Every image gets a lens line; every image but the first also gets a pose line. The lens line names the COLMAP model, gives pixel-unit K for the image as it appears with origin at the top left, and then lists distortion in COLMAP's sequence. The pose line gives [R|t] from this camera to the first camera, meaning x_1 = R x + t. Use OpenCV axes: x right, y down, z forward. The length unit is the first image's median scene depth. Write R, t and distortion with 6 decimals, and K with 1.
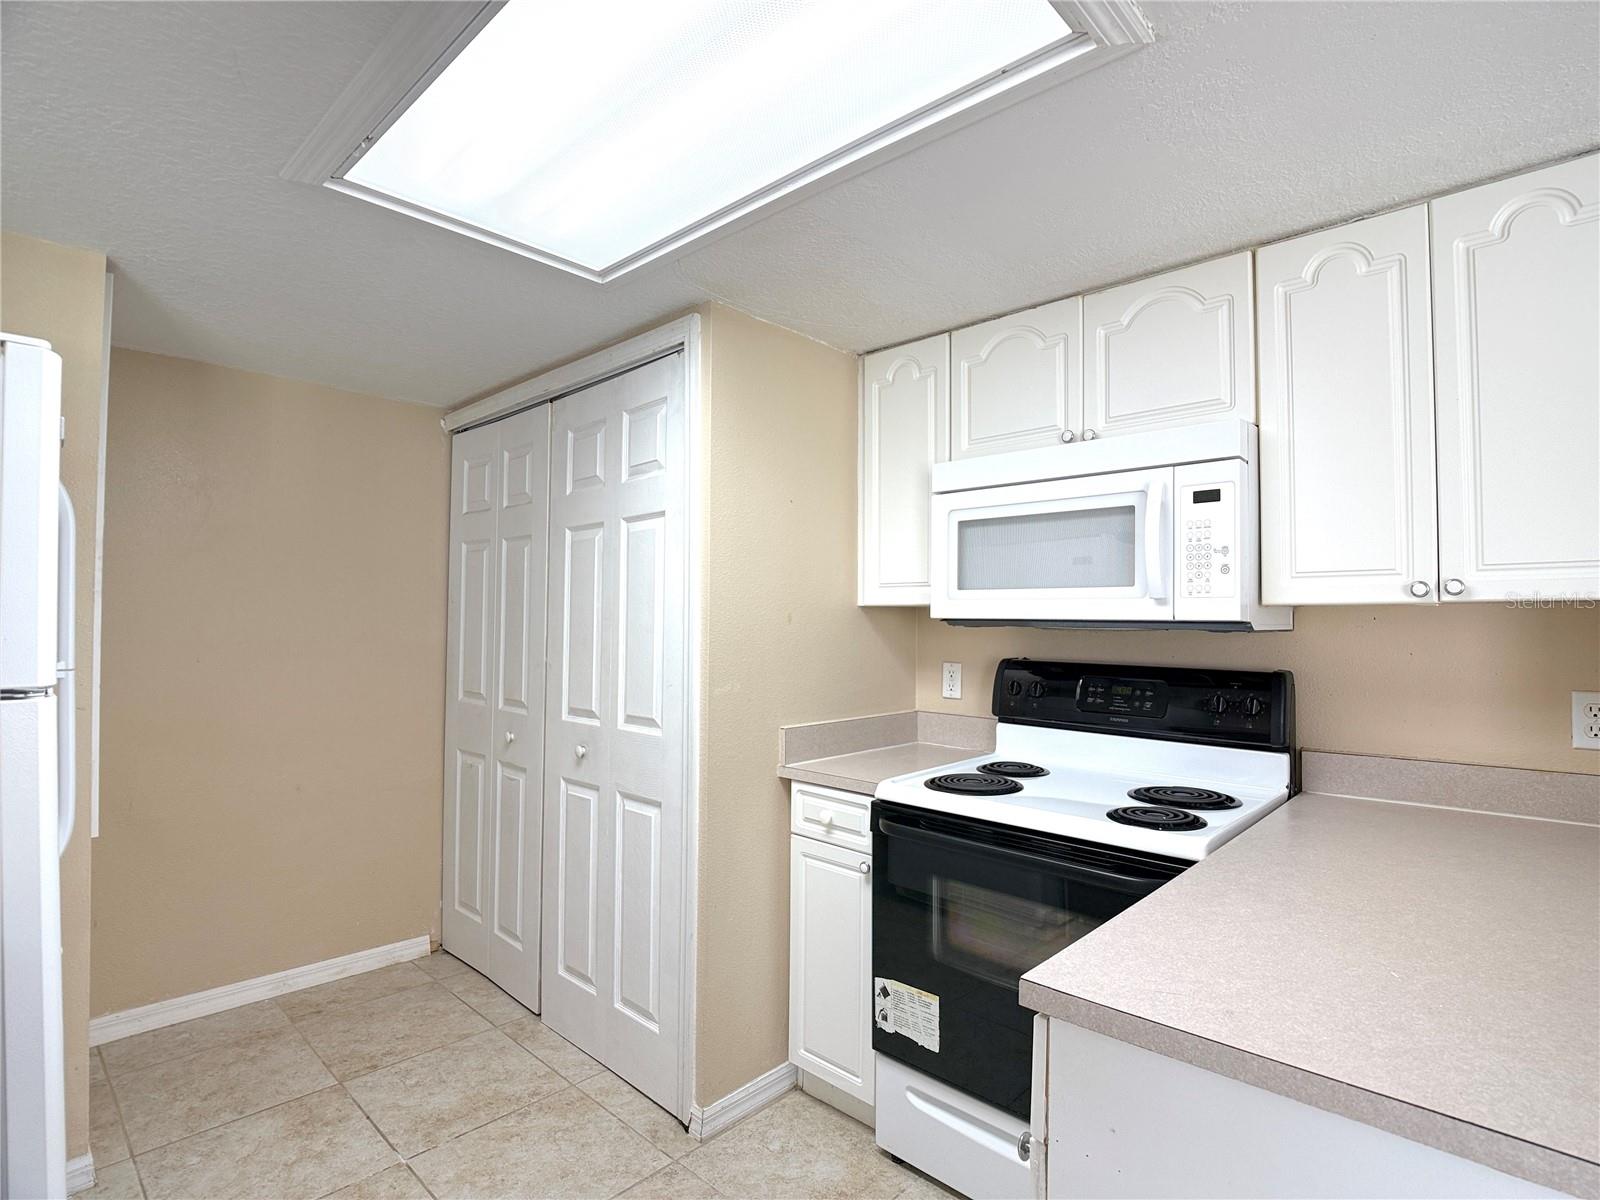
lens RADIAL K [[800.3, 0, 806.7], [0, 800.3, 601.7], [0, 0, 1]] dist [-0.009447, -0.016486]
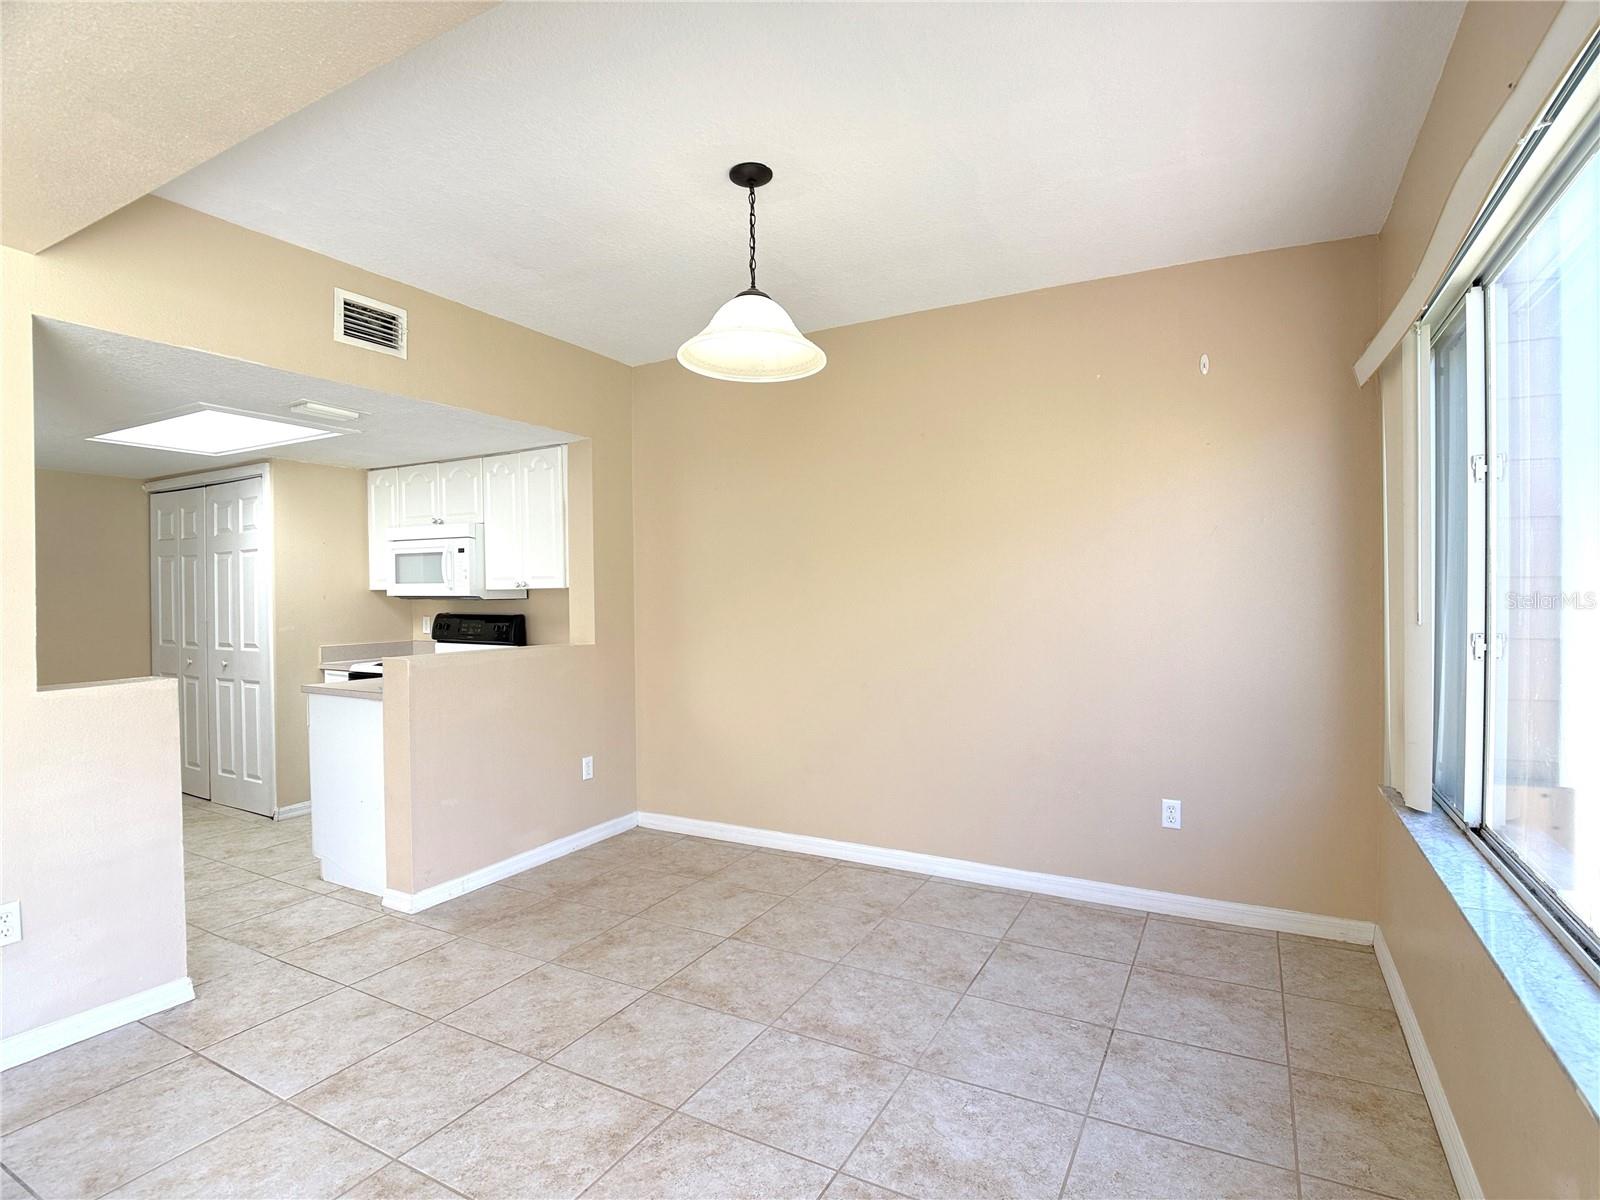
lens RADIAL K [[816.2, 0, 795.3], [0, 816.2, 599.6], [0, 0, 1]] dist [-0.000562, -0.019291]
pose [[0.972604, -0.018017, 0.231768, 0.691245], [0.009912, 0.999300, 0.036087, -0.038218], [-0.232256, -0.032801, 0.972101, -1.419698]]
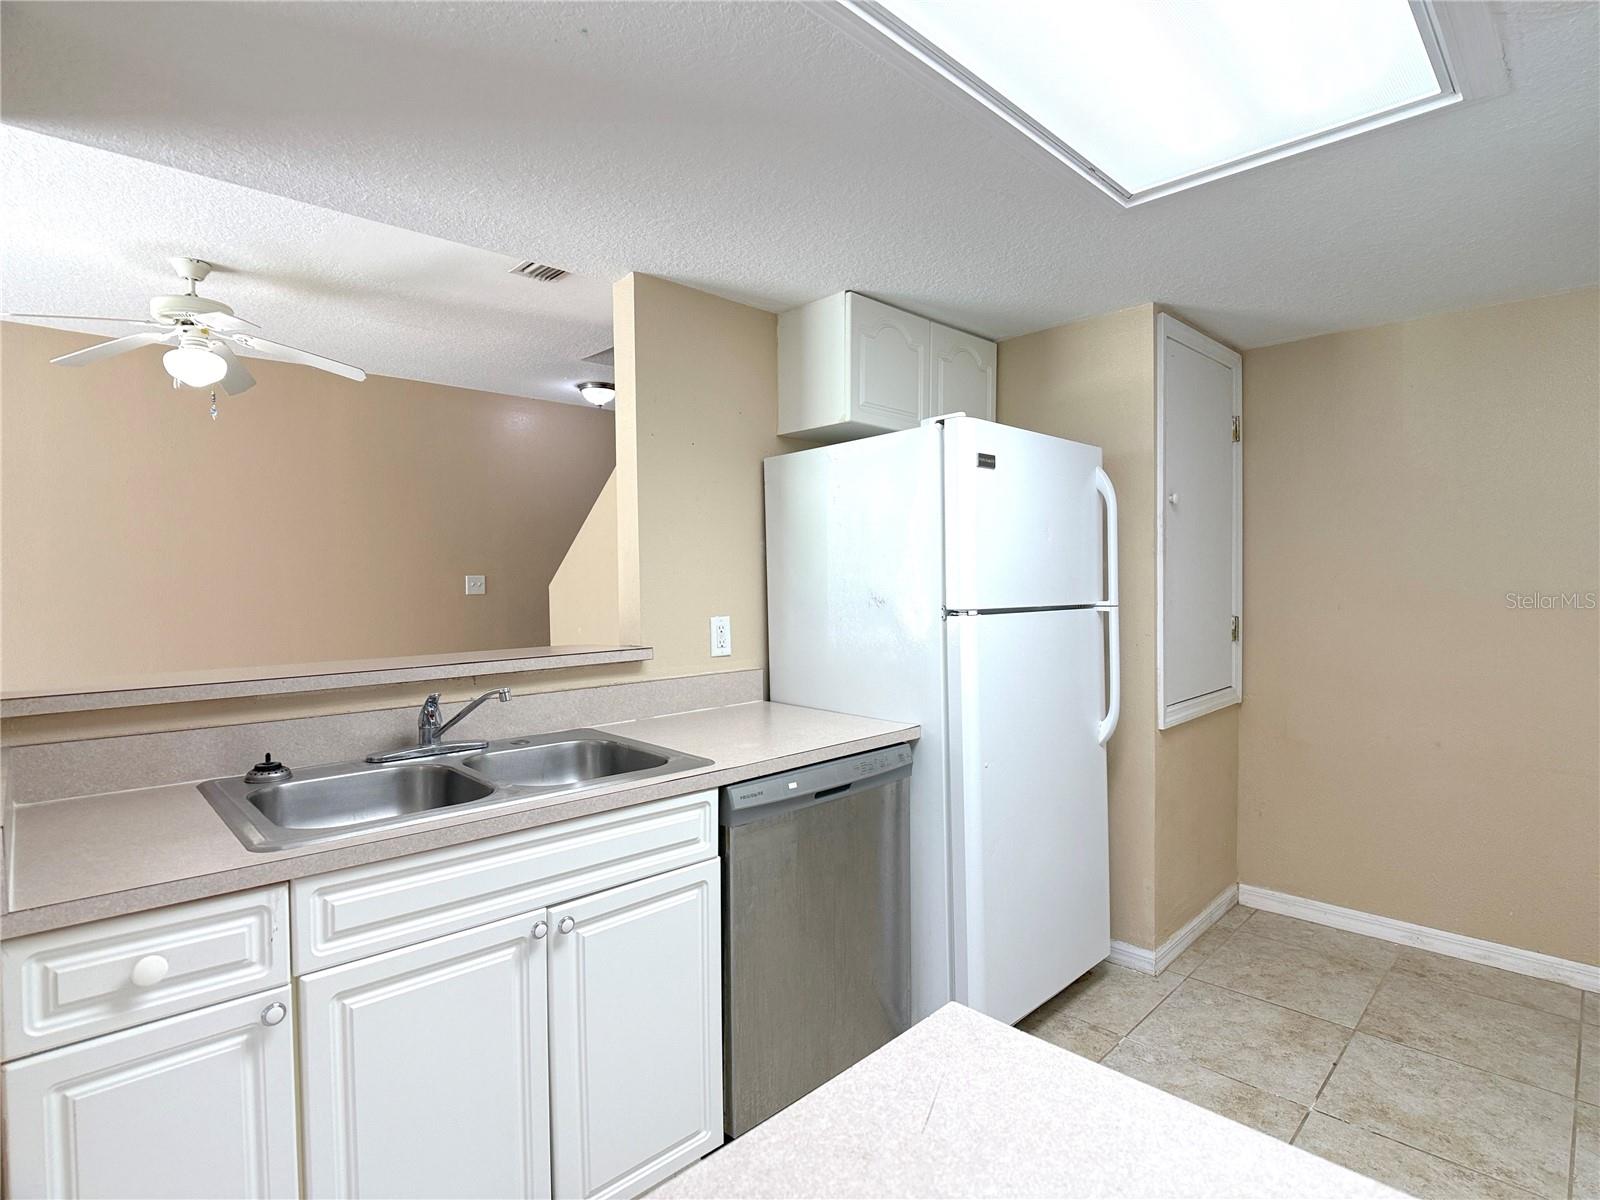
lens RADIAL K [[800.3, 0, 806.7], [0, 800.3, 601.7], [0, 0, 1]] dist [-0.009447, -0.016486]
pose [[-0.052016, 0.022412, -0.998395, 0.410556], [0.034858, 0.999180, 0.020613, 0.020114], [0.998038, -0.033730, -0.052754, 0.355525]]
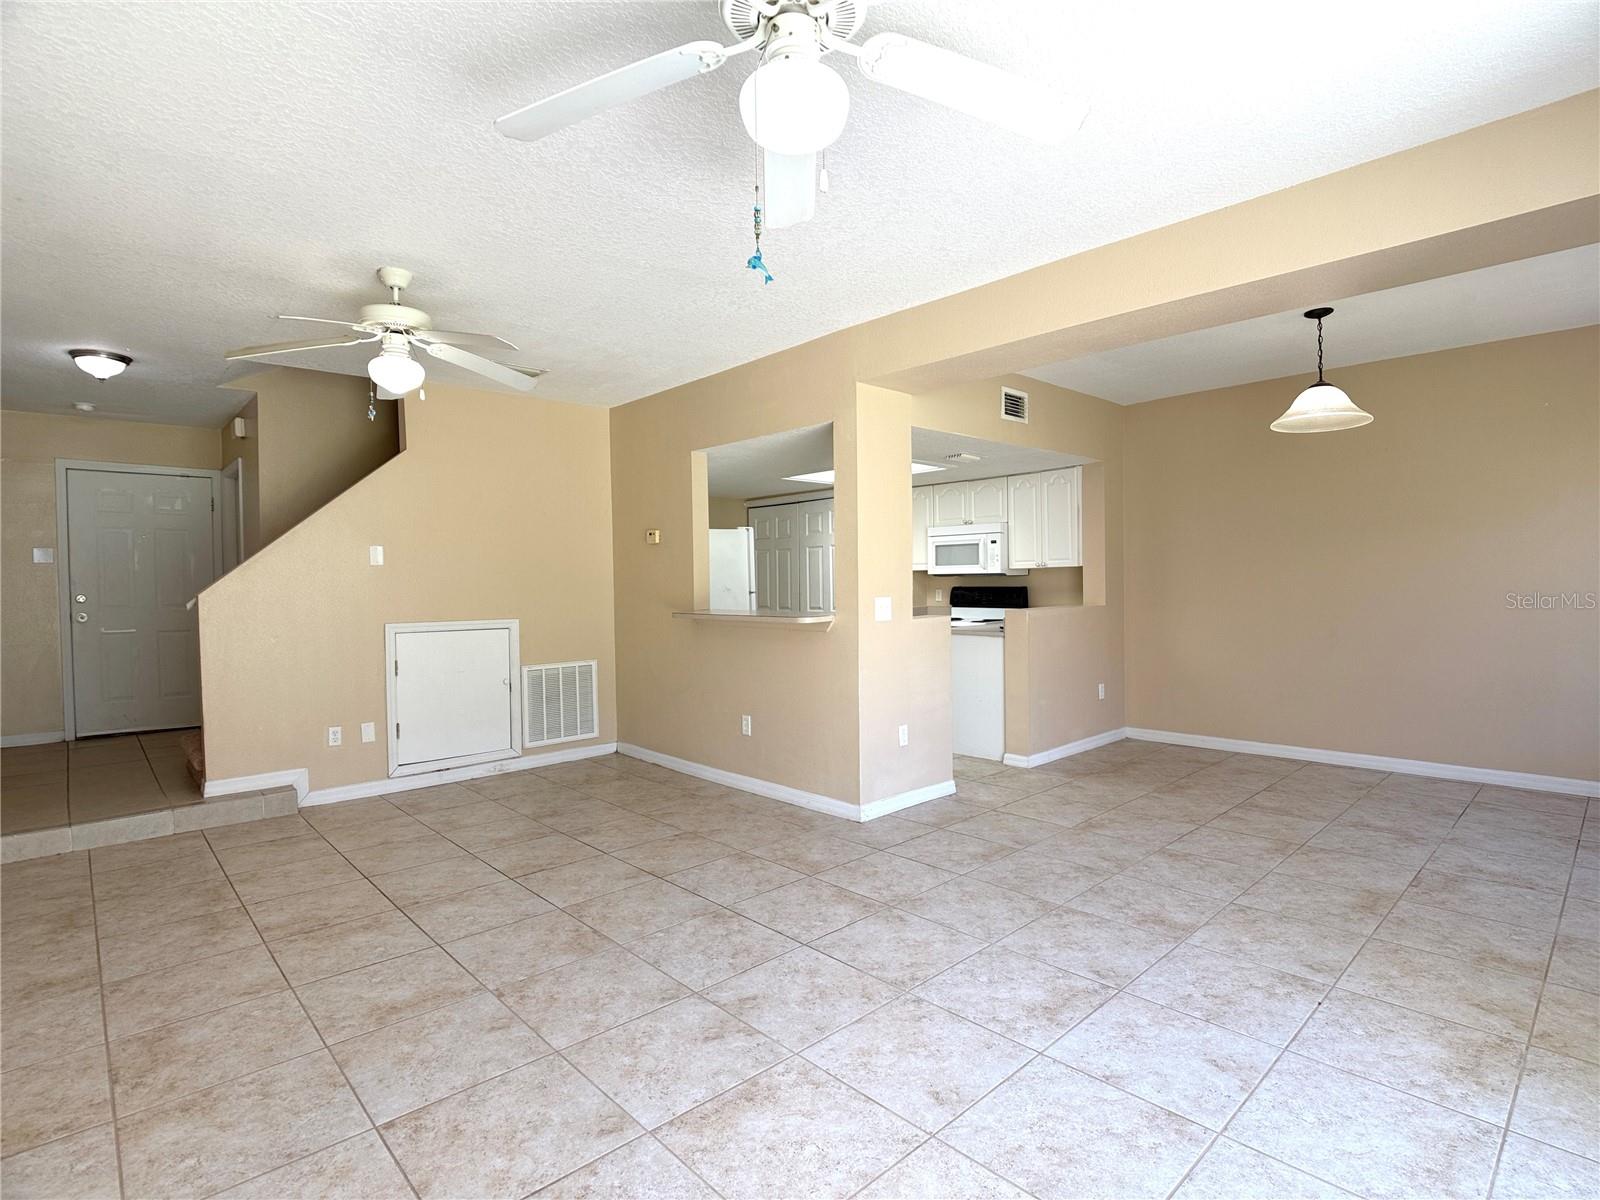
lens RADIAL K [[816.2, 0, 795.3], [0, 816.2, 599.6], [0, 0, 1]] dist [-0.000562, -0.019291]
pose [[0.996991, -0.022765, -0.074102, -0.134225], [0.026328, 0.998526, 0.047471, -0.045822], [0.072912, -0.049279, 0.996120, -2.228964]]
